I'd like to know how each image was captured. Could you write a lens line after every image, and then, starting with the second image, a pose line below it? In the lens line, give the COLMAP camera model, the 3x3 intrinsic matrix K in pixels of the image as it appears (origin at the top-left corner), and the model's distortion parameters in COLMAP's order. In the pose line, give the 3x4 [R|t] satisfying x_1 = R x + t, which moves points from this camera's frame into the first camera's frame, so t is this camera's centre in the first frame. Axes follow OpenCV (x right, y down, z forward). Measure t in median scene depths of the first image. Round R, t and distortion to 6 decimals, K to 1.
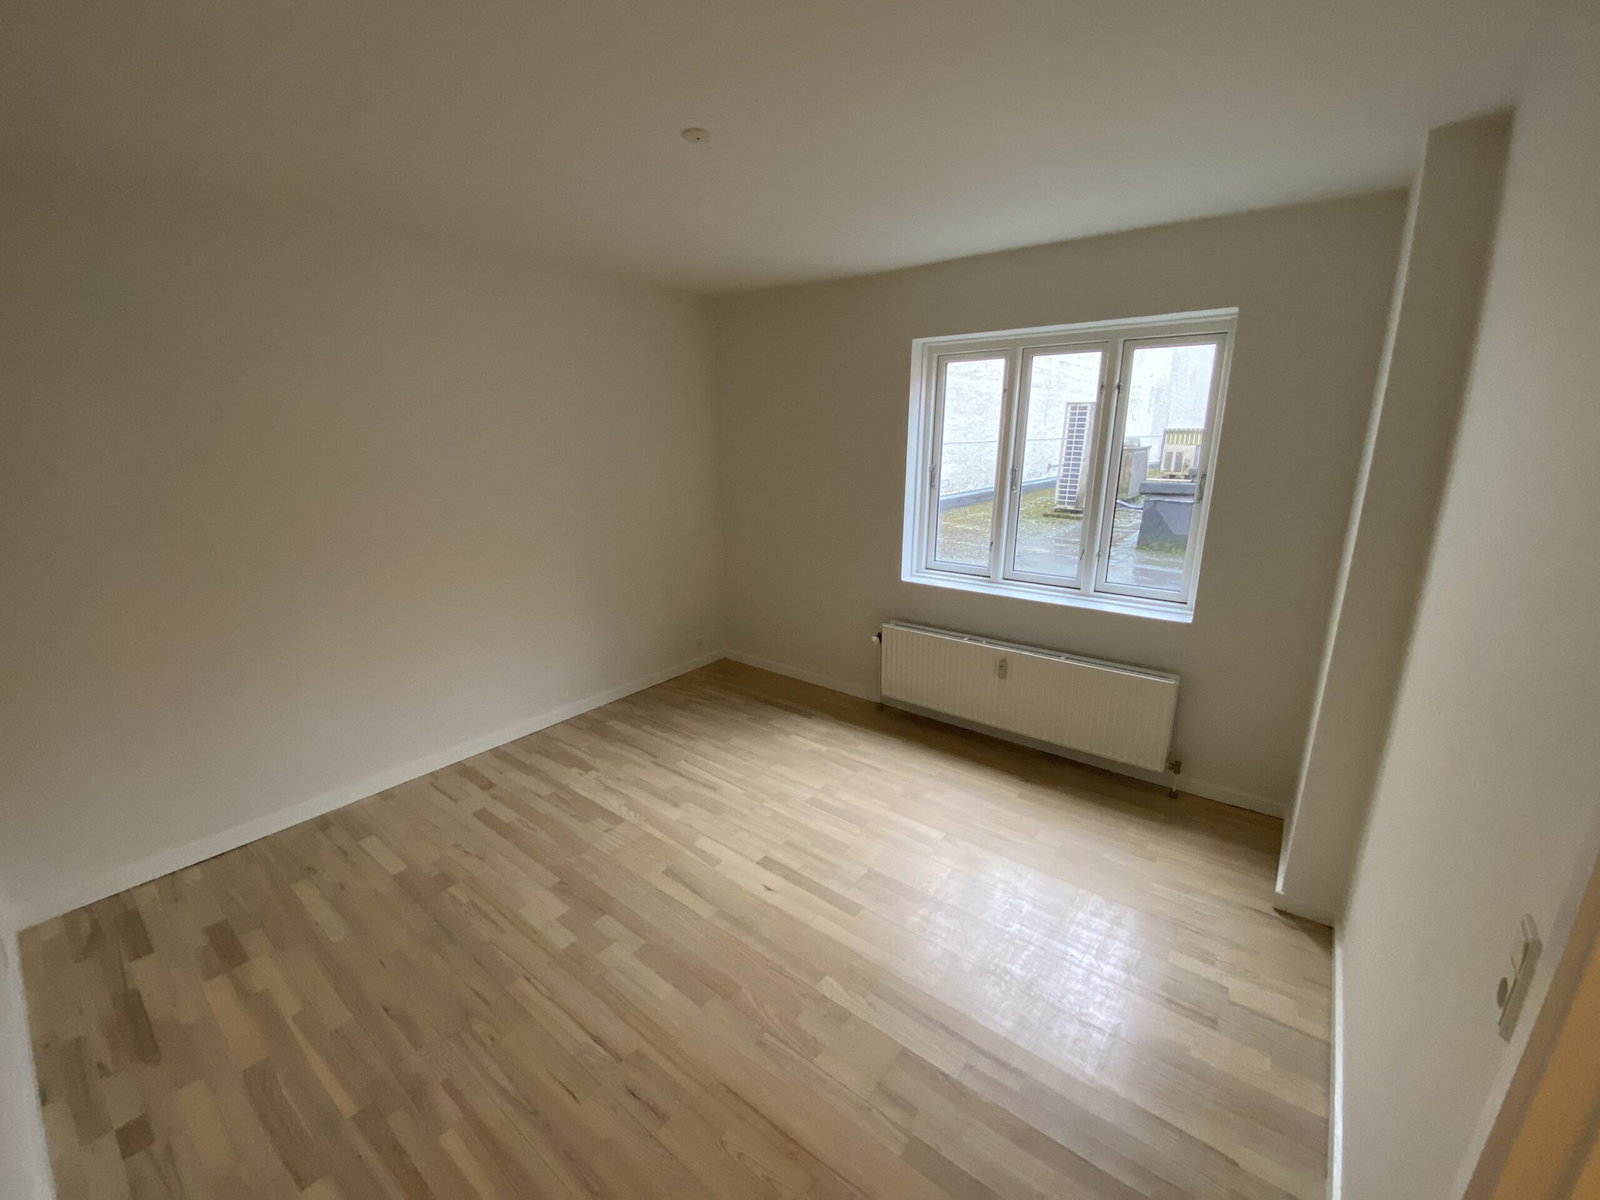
lens RADIAL K [[646.8, 0, 799.5], [0, 646.8, 606.2], [0, 0, 1]] dist [-0.000977, -0.011863]
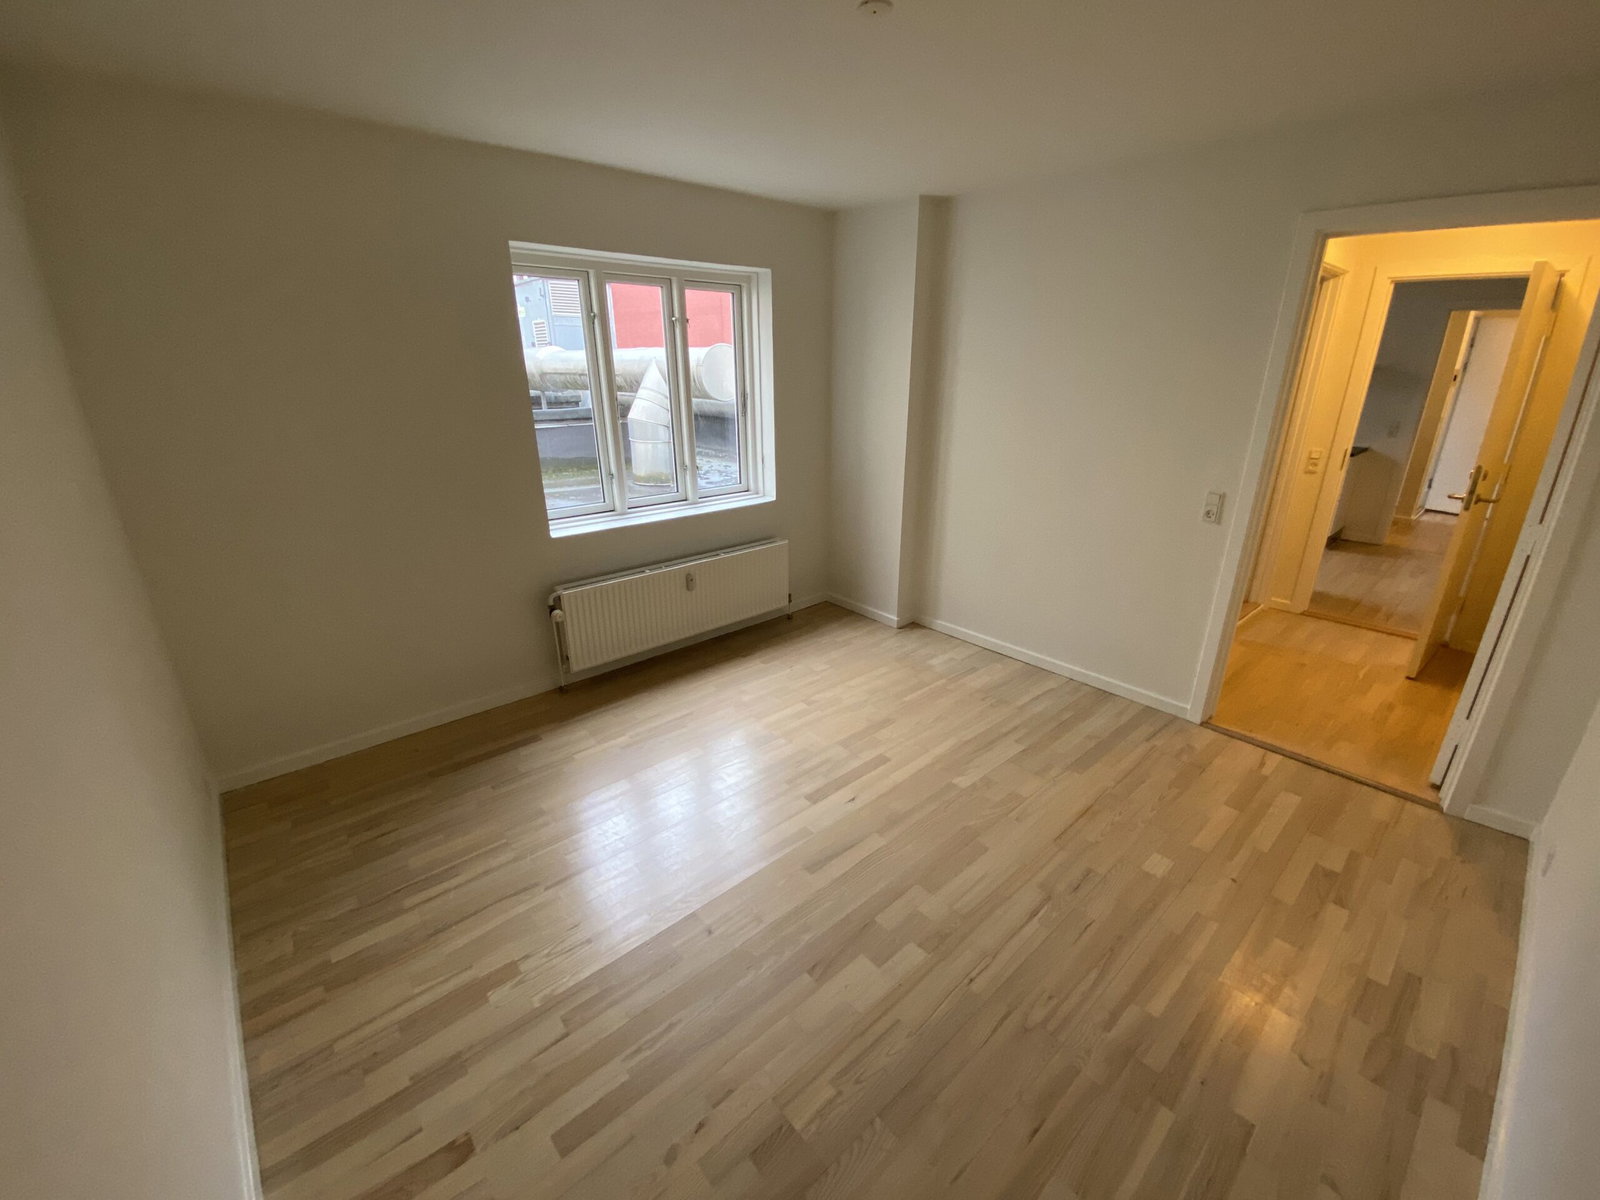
lens RADIAL K [[646.8, 0, 789.6], [0, 646.8, 604.7], [0, 0, 1]] dist [-0.000977, -0.011863]
pose [[0.193105, -0.347351, 0.917637, -1.022181], [0.264204, 0.919104, 0.292308, -0.214945], [-0.944937, 0.185997, 0.269255, 0.823691]]
